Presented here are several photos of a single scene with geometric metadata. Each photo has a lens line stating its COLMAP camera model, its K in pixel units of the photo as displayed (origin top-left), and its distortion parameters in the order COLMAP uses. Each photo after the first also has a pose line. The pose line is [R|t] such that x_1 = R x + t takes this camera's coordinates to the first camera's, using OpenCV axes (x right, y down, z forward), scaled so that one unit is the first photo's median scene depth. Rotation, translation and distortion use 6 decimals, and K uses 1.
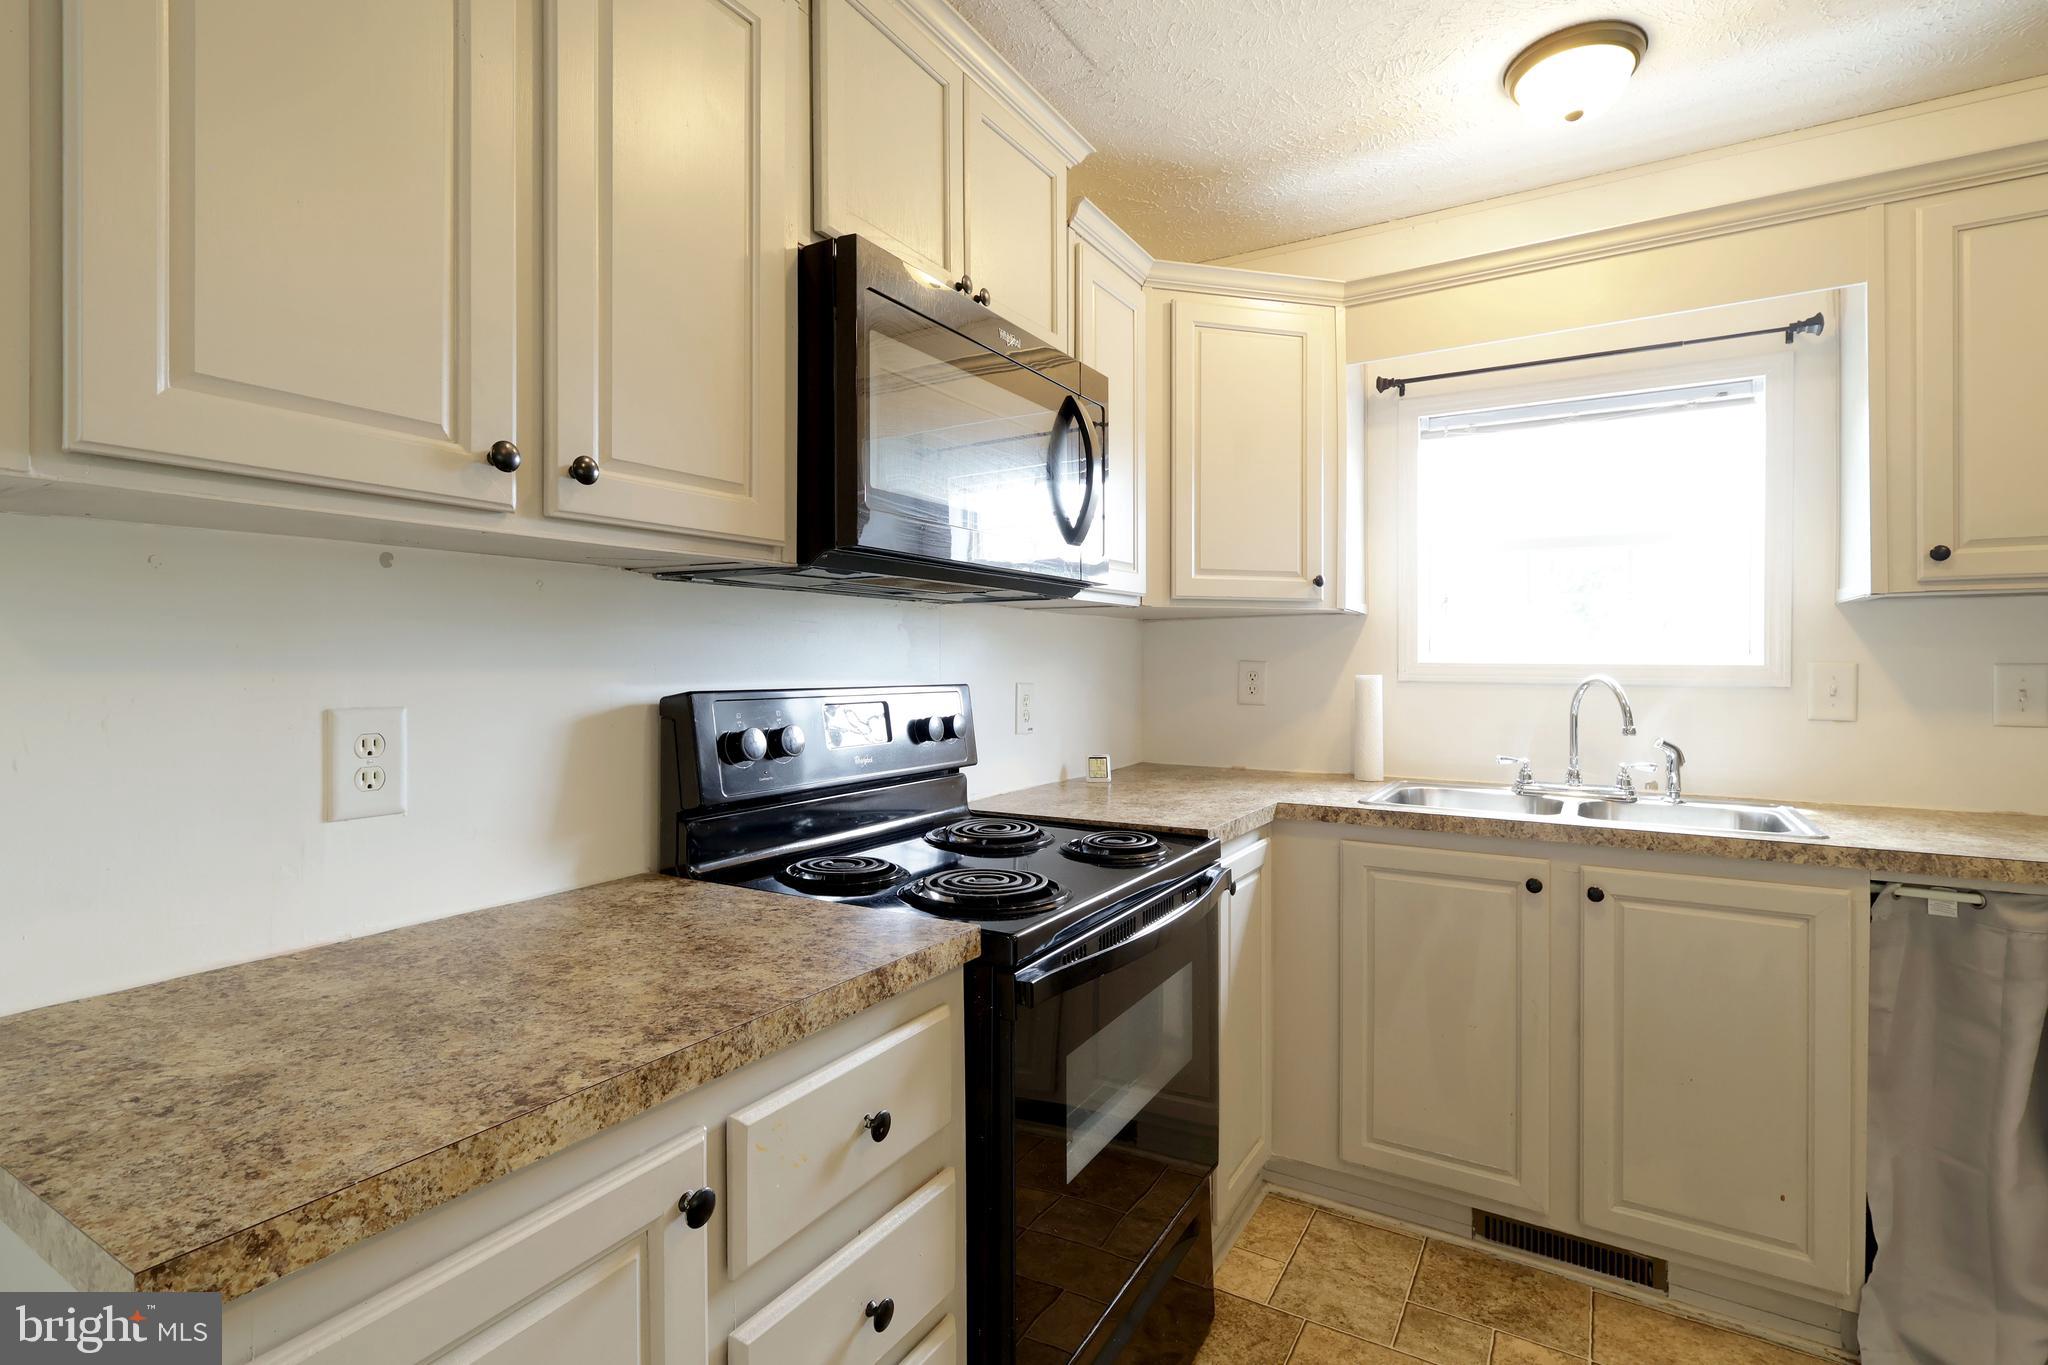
lens RADIAL K [[970.9, 0, 1013.5], [0, 970.9, 664.3], [0, 0, 1]] dist [0.001463, 0.000947]
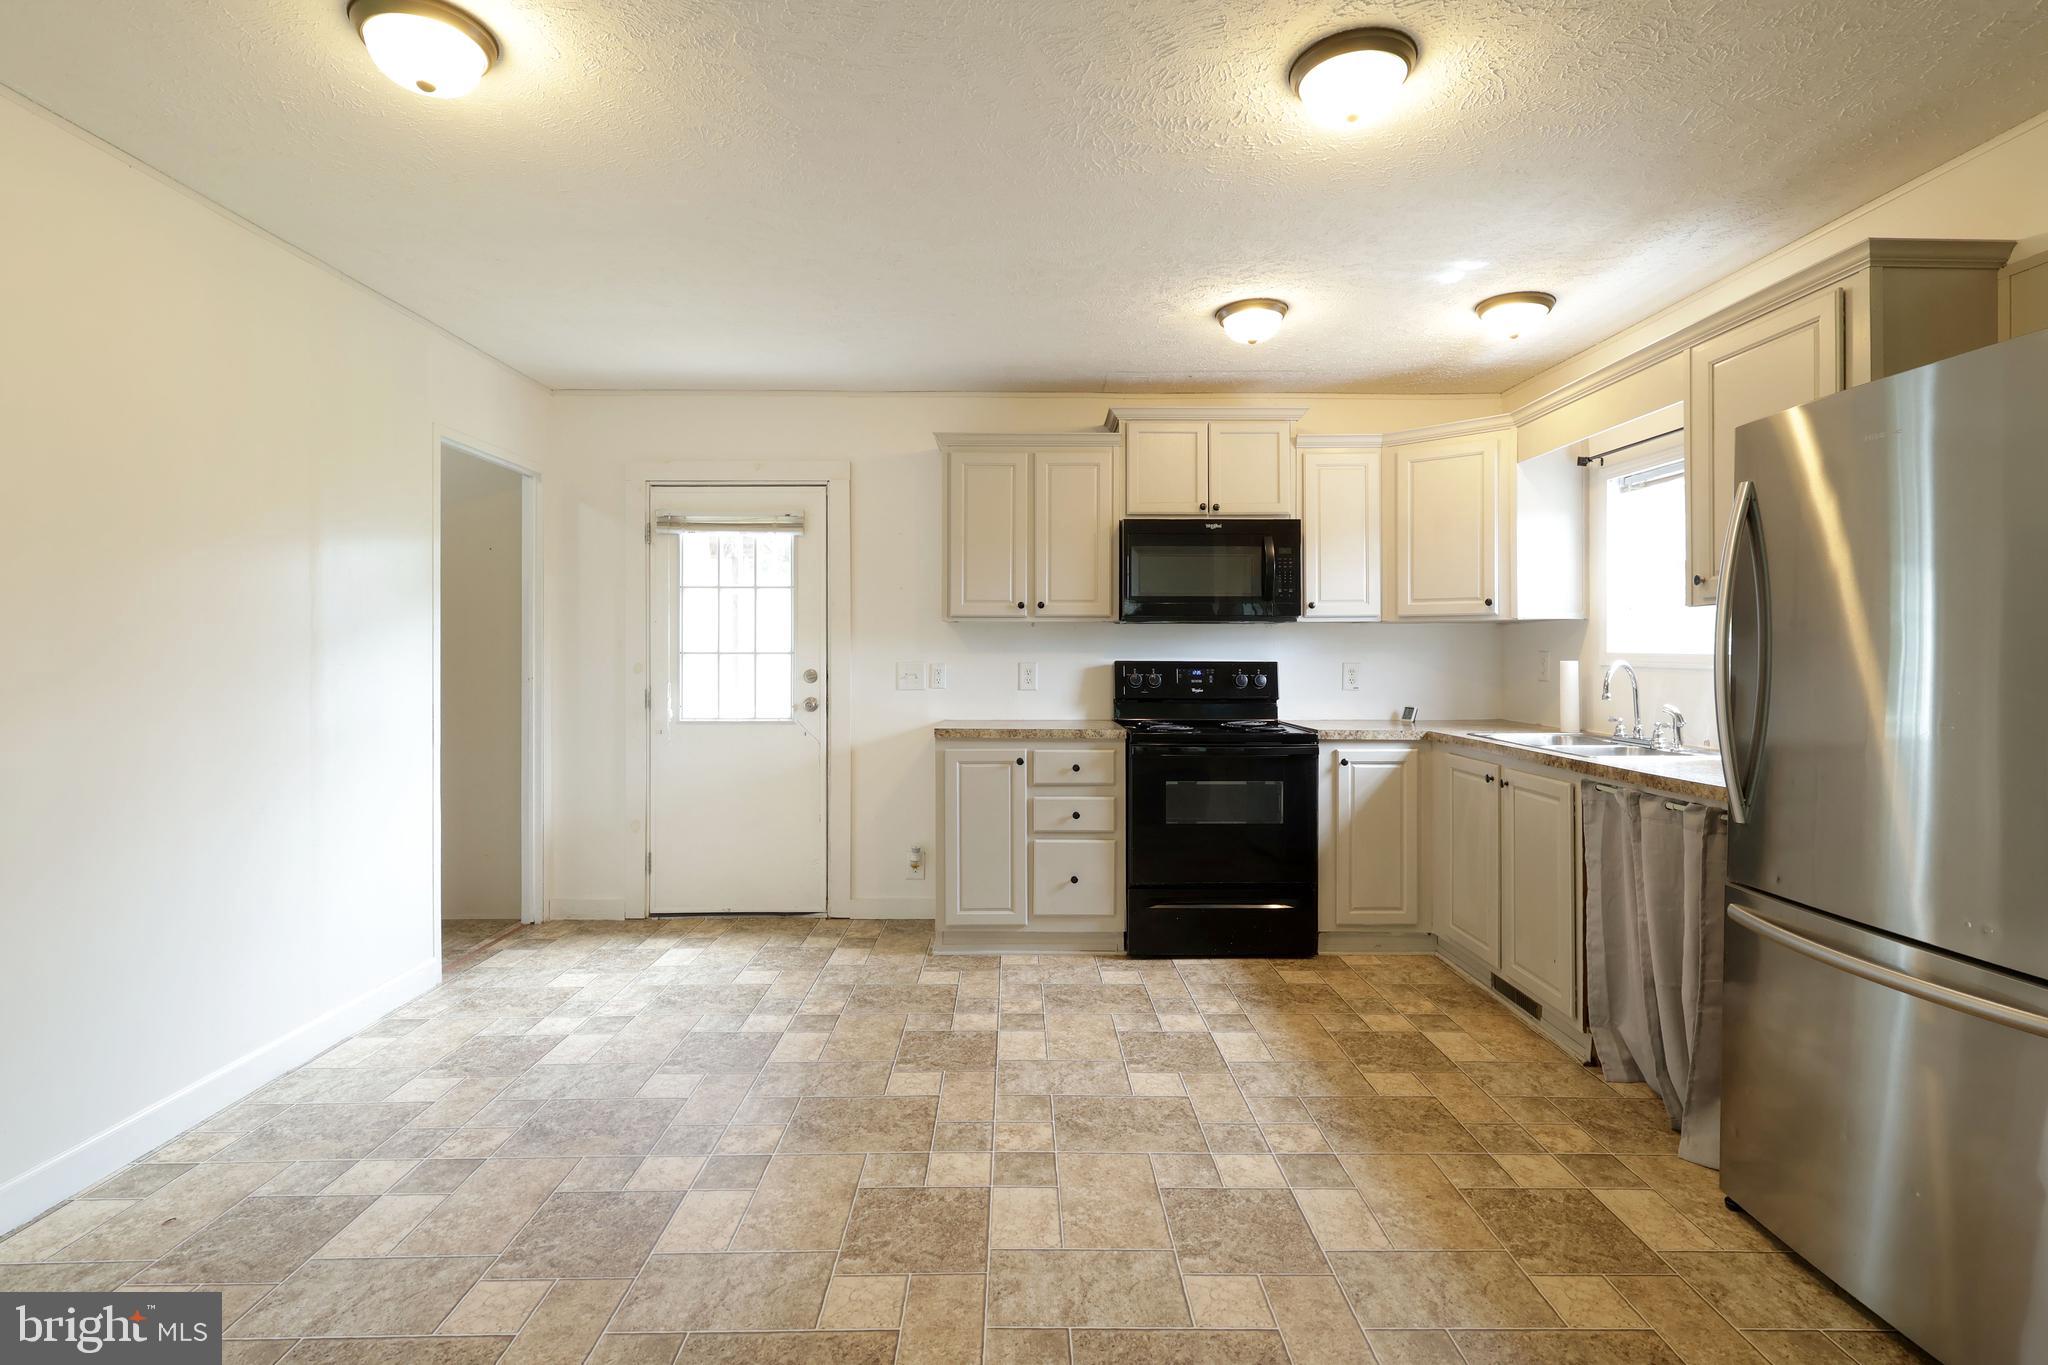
lens RADIAL K [[970.9, 0, 1024.6], [0, 970.9, 644.2], [0, 0, 1]] dist [0.001463, 0.000947]
pose [[0.529401, -0.005195, -0.848356, 1.598144], [-0.003863, 0.999956, -0.008534, 0.002393], [0.848363, 0.007795, 0.529358, -0.656211]]
